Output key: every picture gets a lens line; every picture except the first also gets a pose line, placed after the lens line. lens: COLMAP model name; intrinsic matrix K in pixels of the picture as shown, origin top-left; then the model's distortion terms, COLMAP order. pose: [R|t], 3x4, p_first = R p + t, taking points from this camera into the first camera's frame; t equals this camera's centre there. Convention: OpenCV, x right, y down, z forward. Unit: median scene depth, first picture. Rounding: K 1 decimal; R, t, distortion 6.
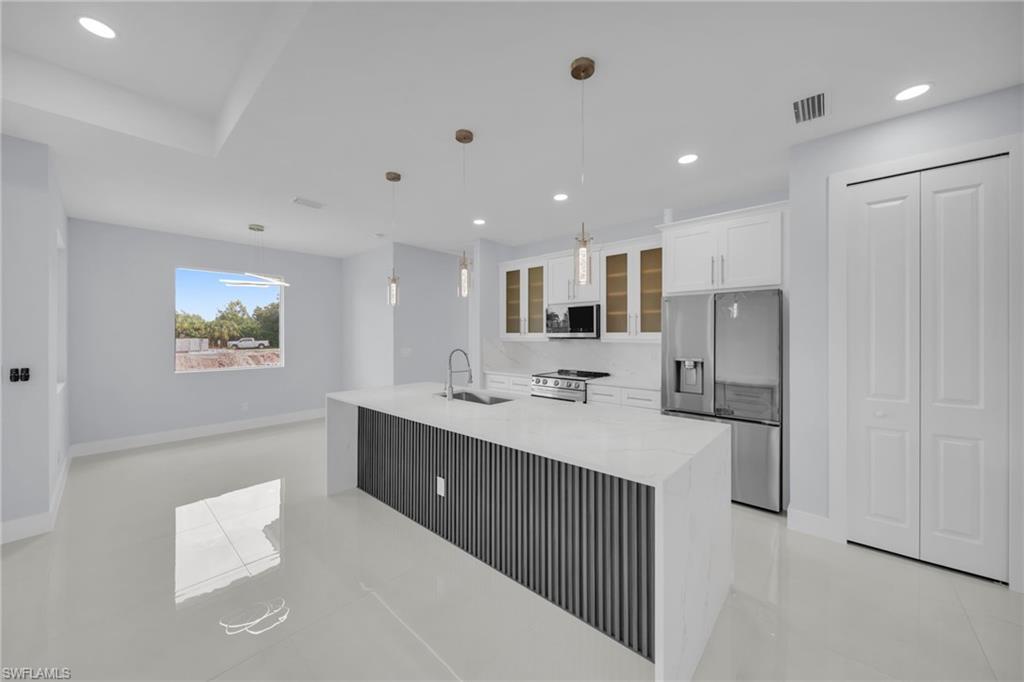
lens RADIAL K [[361.2, 0, 513.0], [0, 361.2, 338.2], [0, 0, 1]] dist [0.001561, -0.000013]
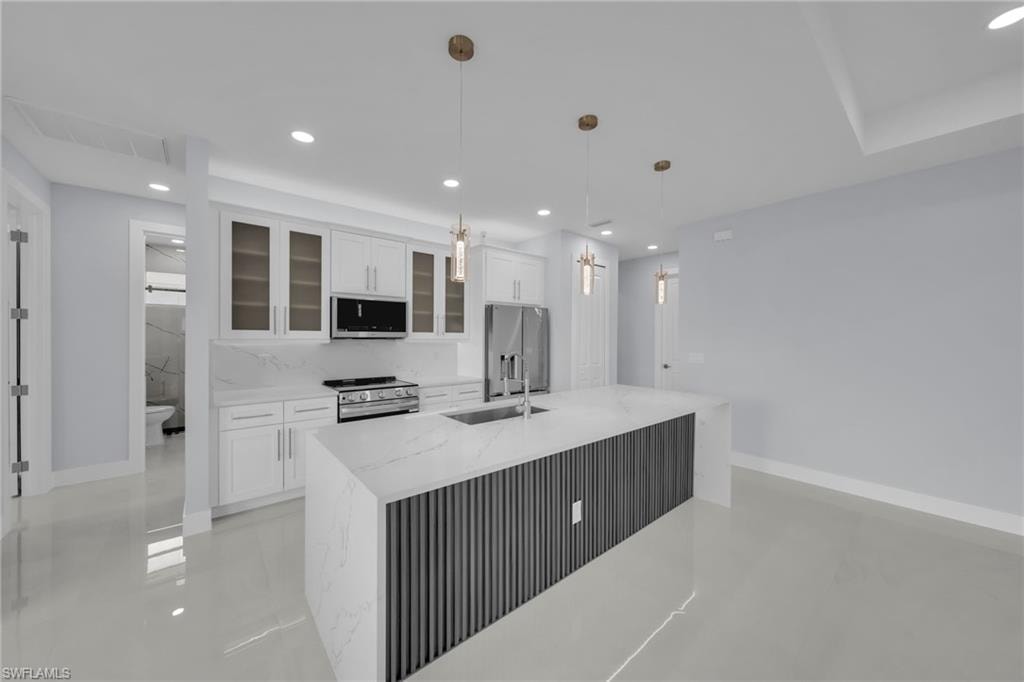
lens RADIAL K [[361.2, 0, 512.4], [0, 361.2, 337.2], [0, 0, 1]] dist [0.001561, -0.000013]
pose [[0.154787, -0.003035, 0.987943, -0.616913], [0.000299, 0.999995, 0.003025, -0.004972], [-0.987948, -0.000172, 0.154788, 0.585559]]
